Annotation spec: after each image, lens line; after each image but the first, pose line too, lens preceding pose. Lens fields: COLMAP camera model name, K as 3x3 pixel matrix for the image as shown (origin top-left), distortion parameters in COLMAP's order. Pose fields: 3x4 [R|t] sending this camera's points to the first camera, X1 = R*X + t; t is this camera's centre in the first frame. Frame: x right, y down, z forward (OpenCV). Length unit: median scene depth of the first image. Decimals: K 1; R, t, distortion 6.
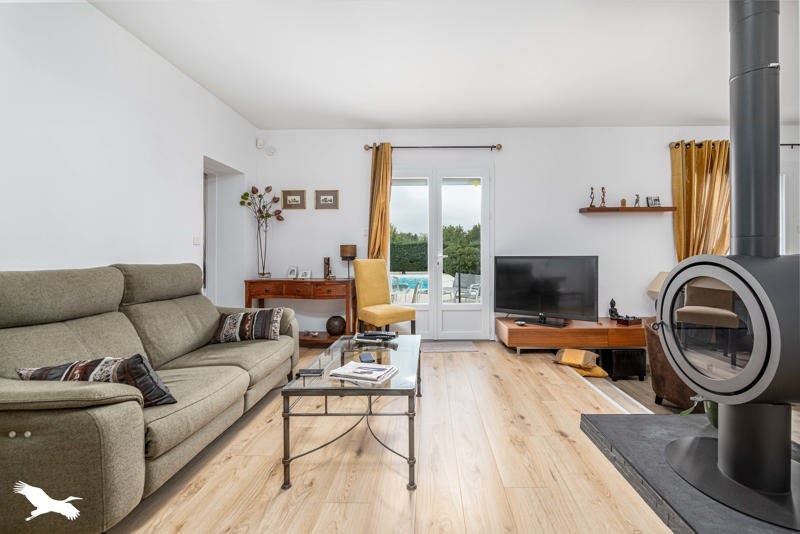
lens RADIAL K [[329.3, 0, 401.9], [0, 329.3, 261.0], [0, 0, 1]] dist [-0.002024, -0.000448]
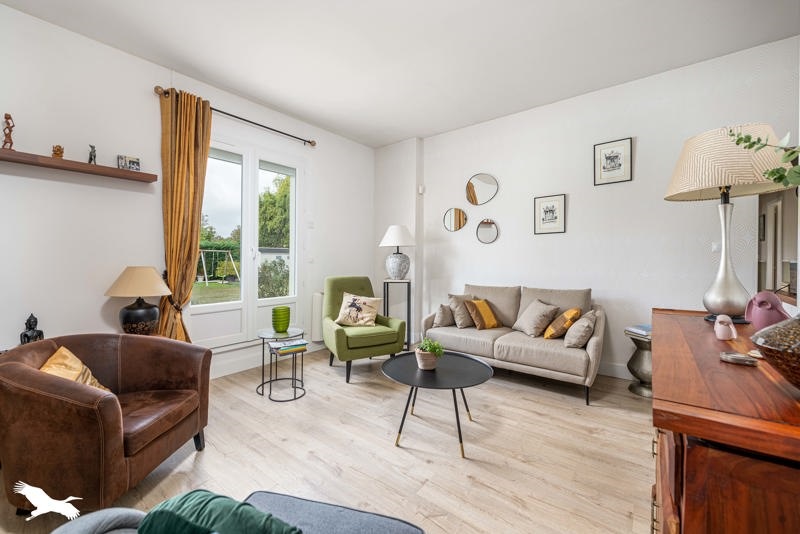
lens RADIAL K [[329.3, 0, 398.3], [0, 329.3, 267.1], [0, 0, 1]] dist [-0.002024, -0.000448]
pose [[0.602618, -0.011242, 0.797951, 0.560676], [-0.002208, 0.999873, 0.015754, 0.021727], [-0.798027, -0.011255, 0.602517, 0.142337]]
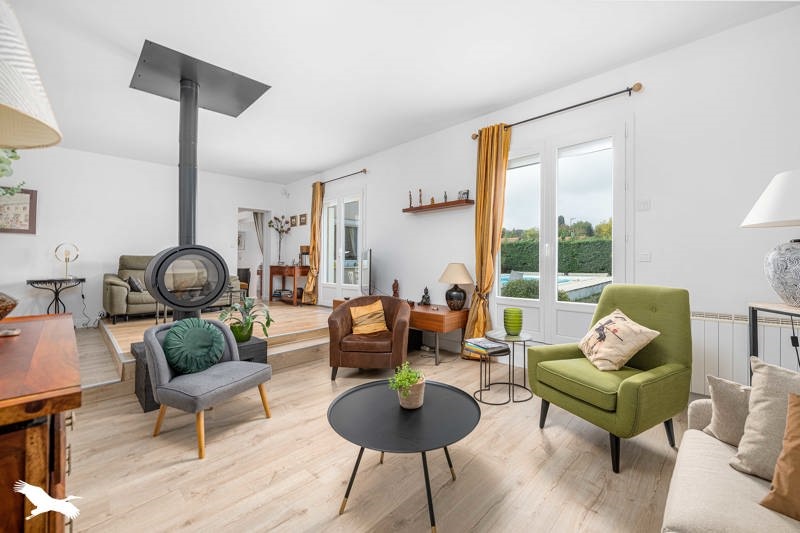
lens RADIAL K [[329.3, 0, 406.1], [0, 329.3, 259.6], [0, 0, 1]] dist [-0.002024, -0.000448]
pose [[0.728167, -0.000870, -0.685400, 1.351534], [-0.008266, 0.999915, -0.010050, 0.032482], [0.685350, 0.012984, 0.728098, 0.134071]]
